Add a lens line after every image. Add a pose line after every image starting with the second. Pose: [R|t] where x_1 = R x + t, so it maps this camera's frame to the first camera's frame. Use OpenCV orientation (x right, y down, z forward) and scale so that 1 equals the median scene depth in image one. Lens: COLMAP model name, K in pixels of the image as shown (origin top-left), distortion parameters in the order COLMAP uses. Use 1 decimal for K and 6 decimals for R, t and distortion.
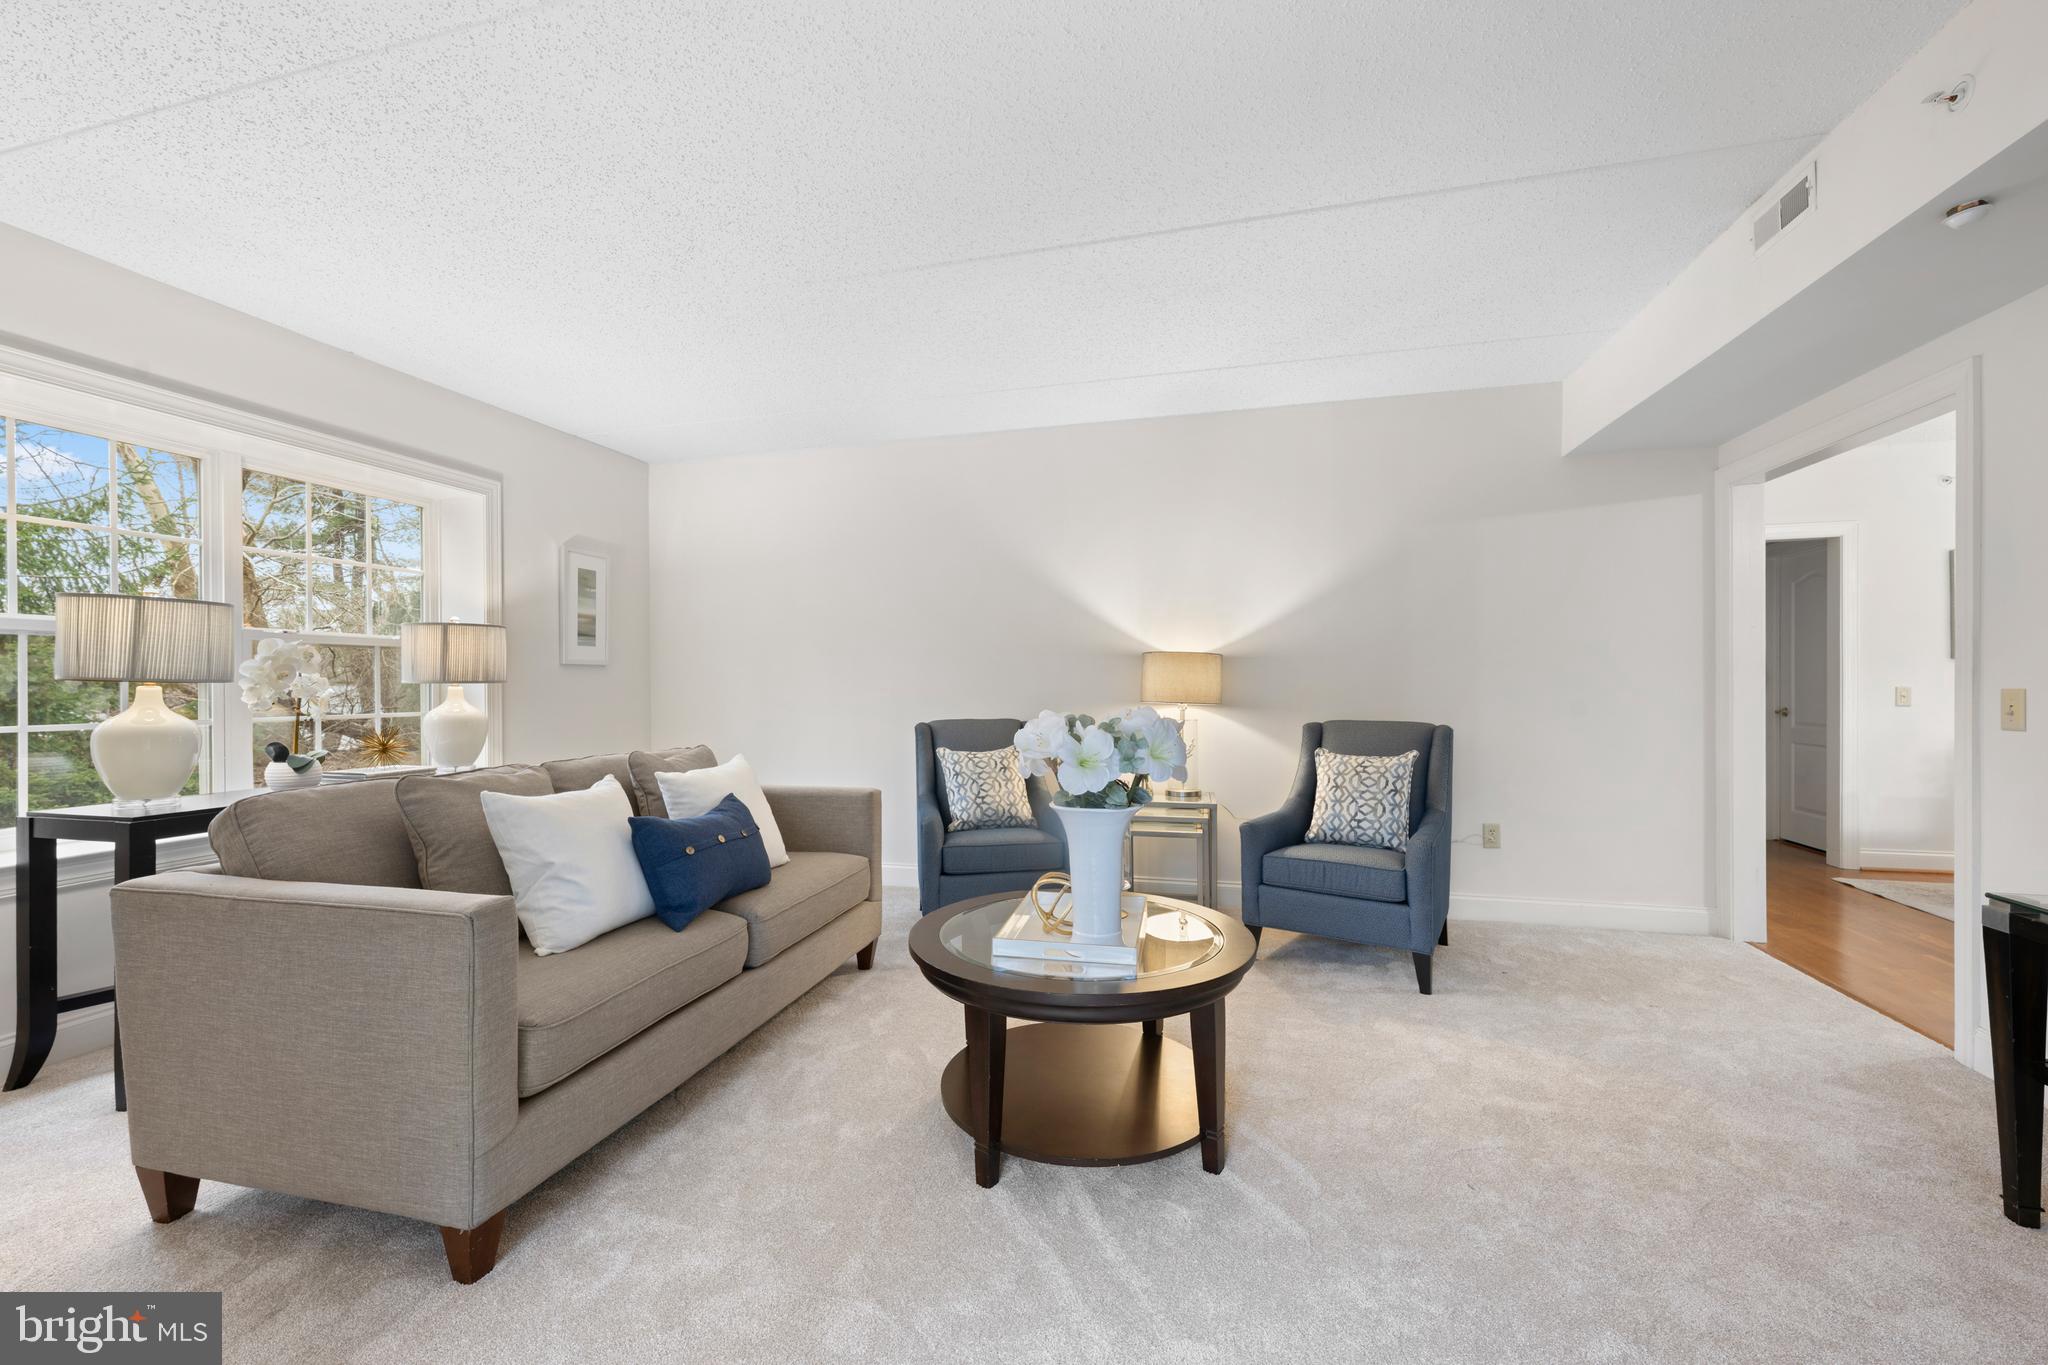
lens RADIAL K [[816.0, 0, 1024.0], [0, 816.0, 682.5], [0, 0, 1]] dist [0.002049, 0.000242]
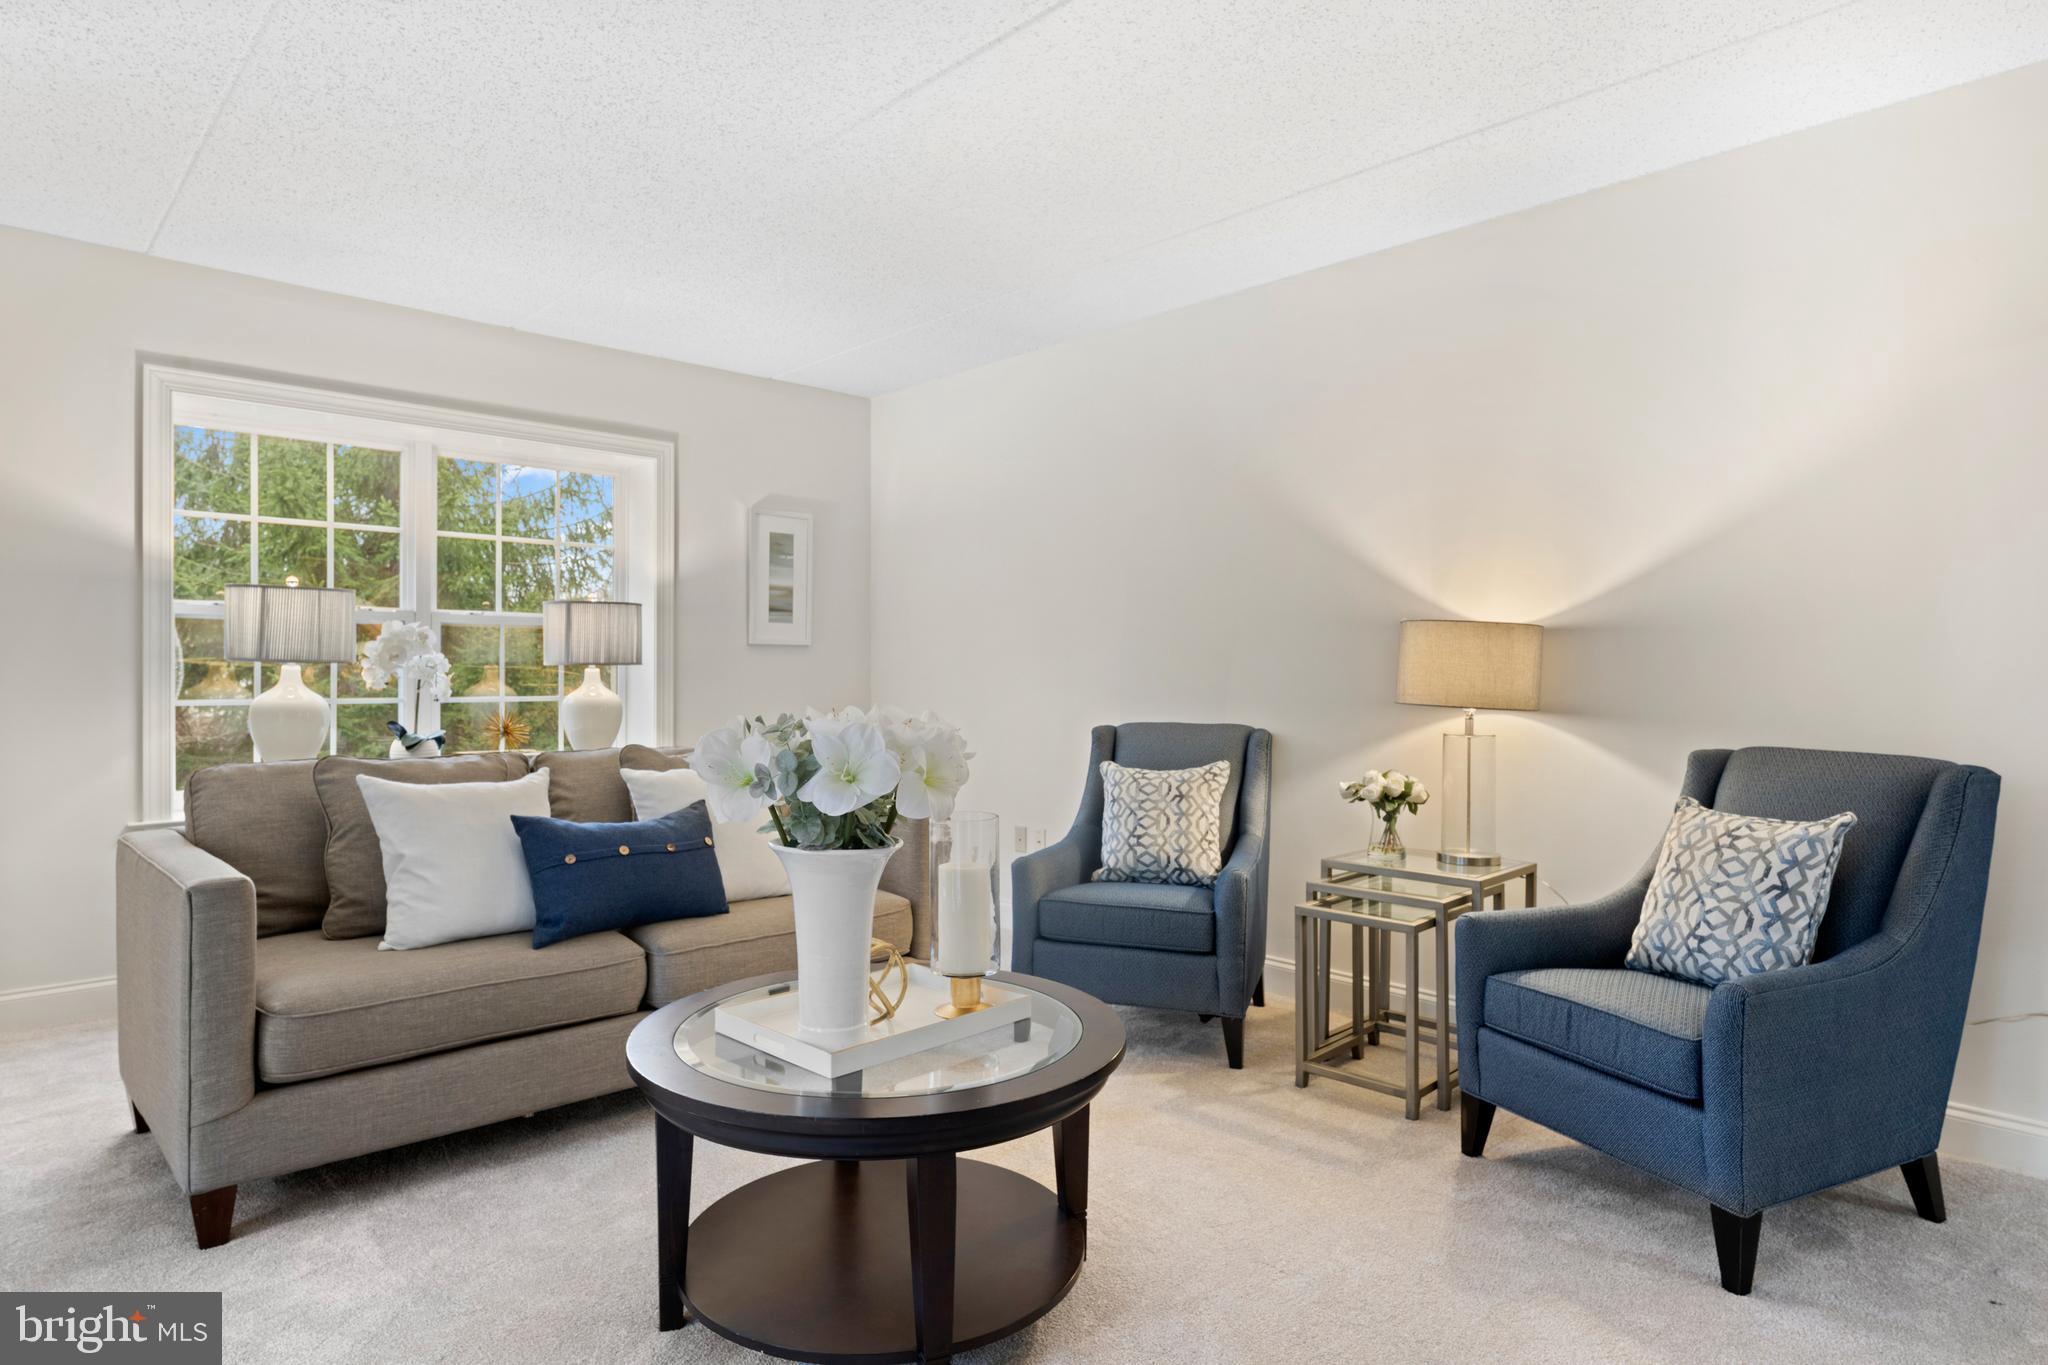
lens RADIAL K [[1165.3, 0, 1032.2], [0, 1165.3, 678.0], [0, 0, 1]] dist [0.008184, 0.000679]
pose [[0.848719, 0.011699, -0.528715, 0.441828], [-0.007507, 0.999921, 0.010076, -0.001953], [0.528791, -0.004583, 0.848740, 0.138169]]
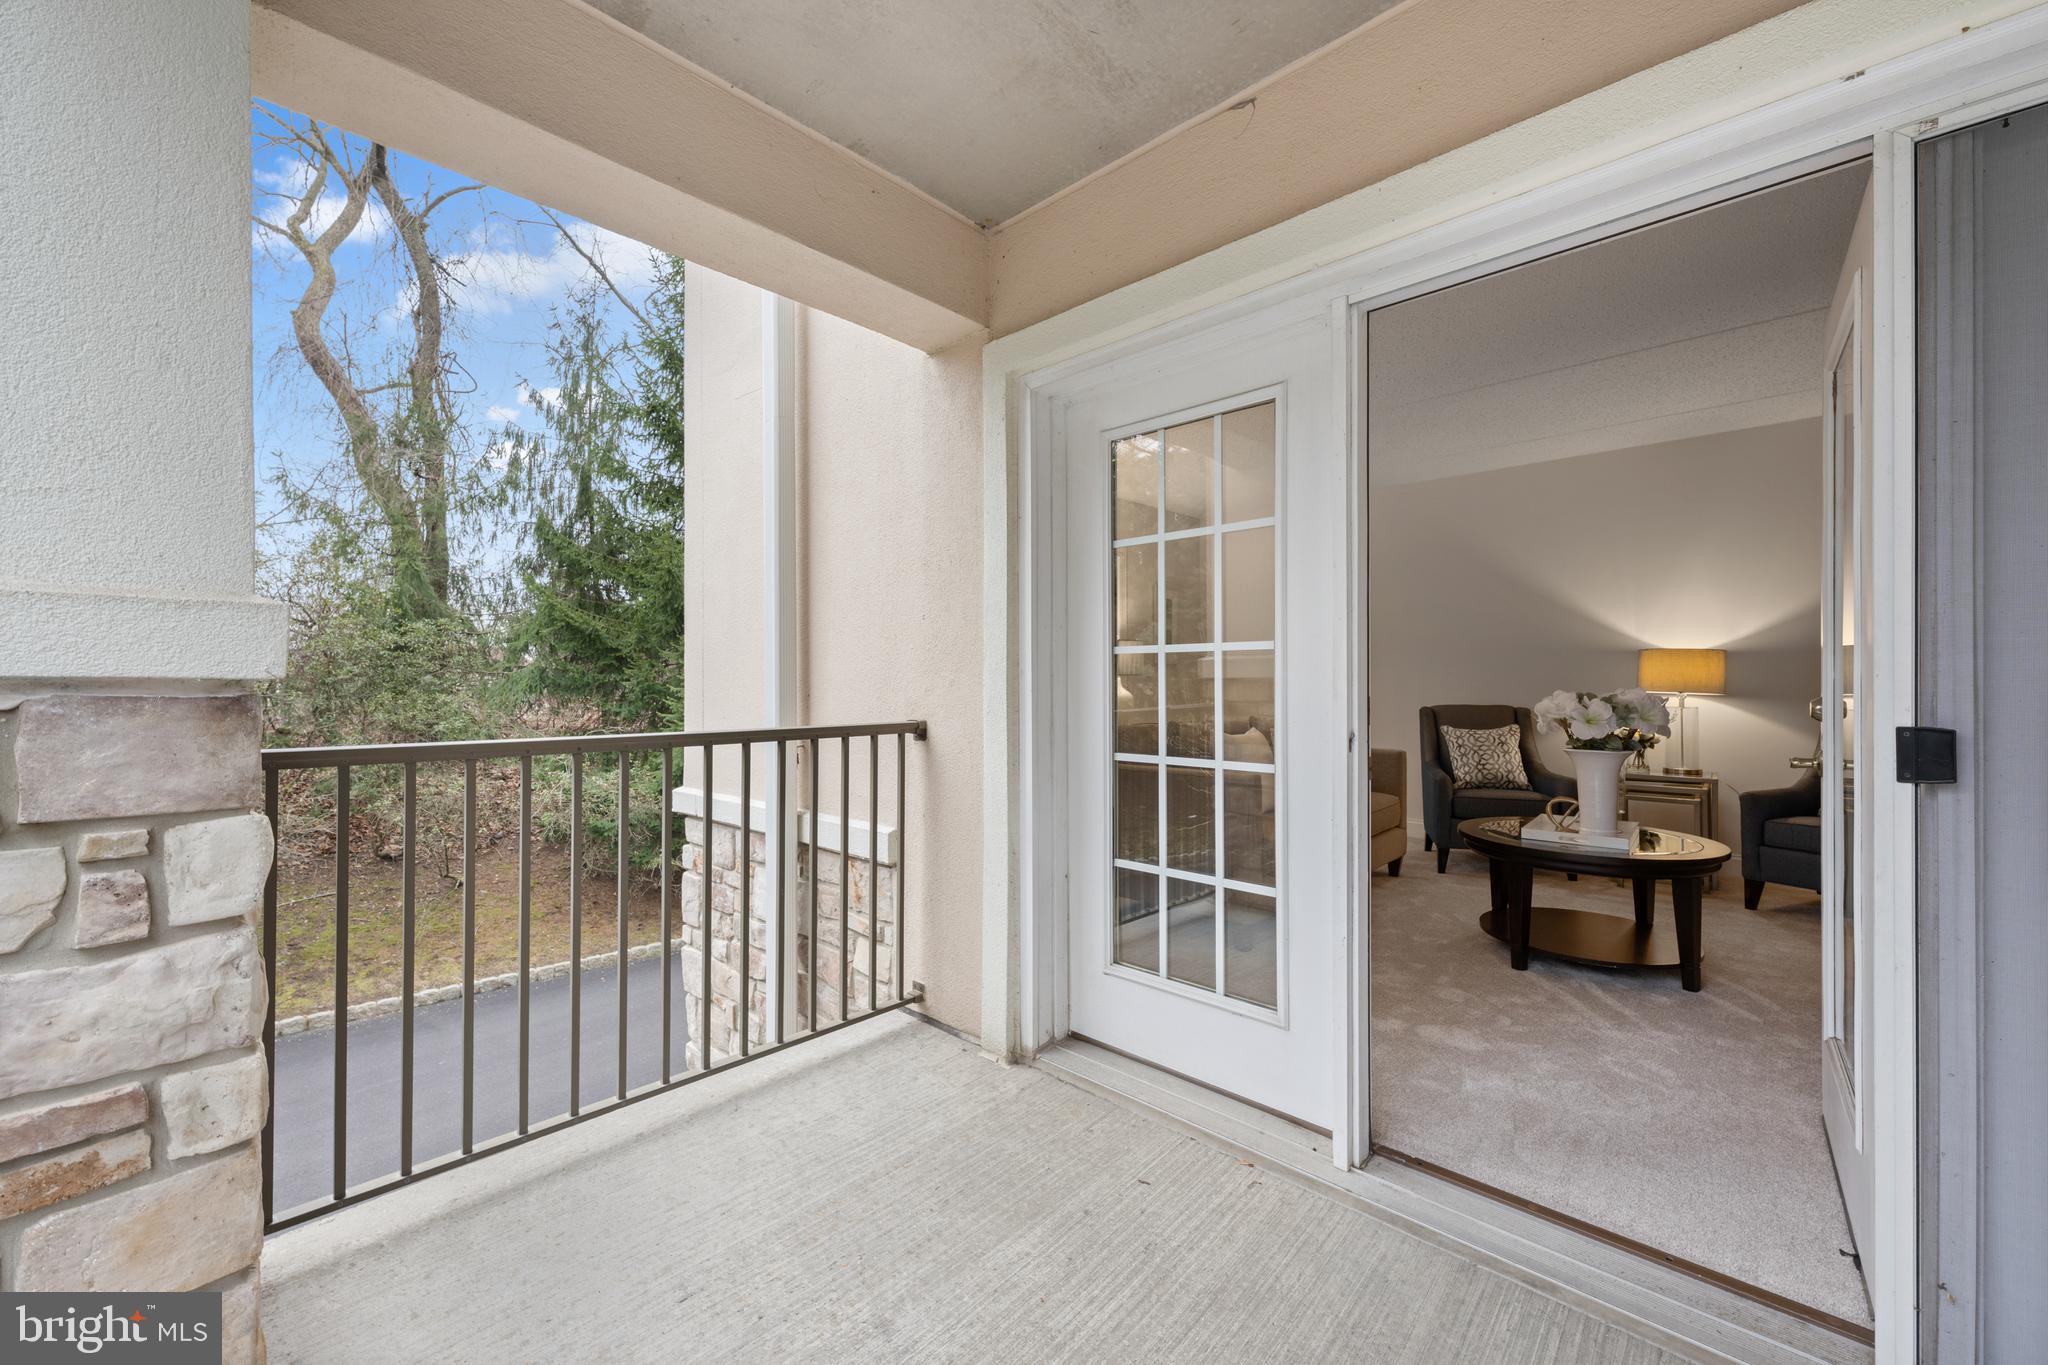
lens RADIAL K [[816.0, 0, 1024.0], [0, 816.0, 682.5], [0, 0, 1]] dist [0.002049, 0.000242]
pose [[0.874683, 0.001670, -0.484693, -0.068149], [0.000089, 0.999993, 0.003606, 0.008071], [0.484696, -0.003197, 0.874677, -0.534436]]
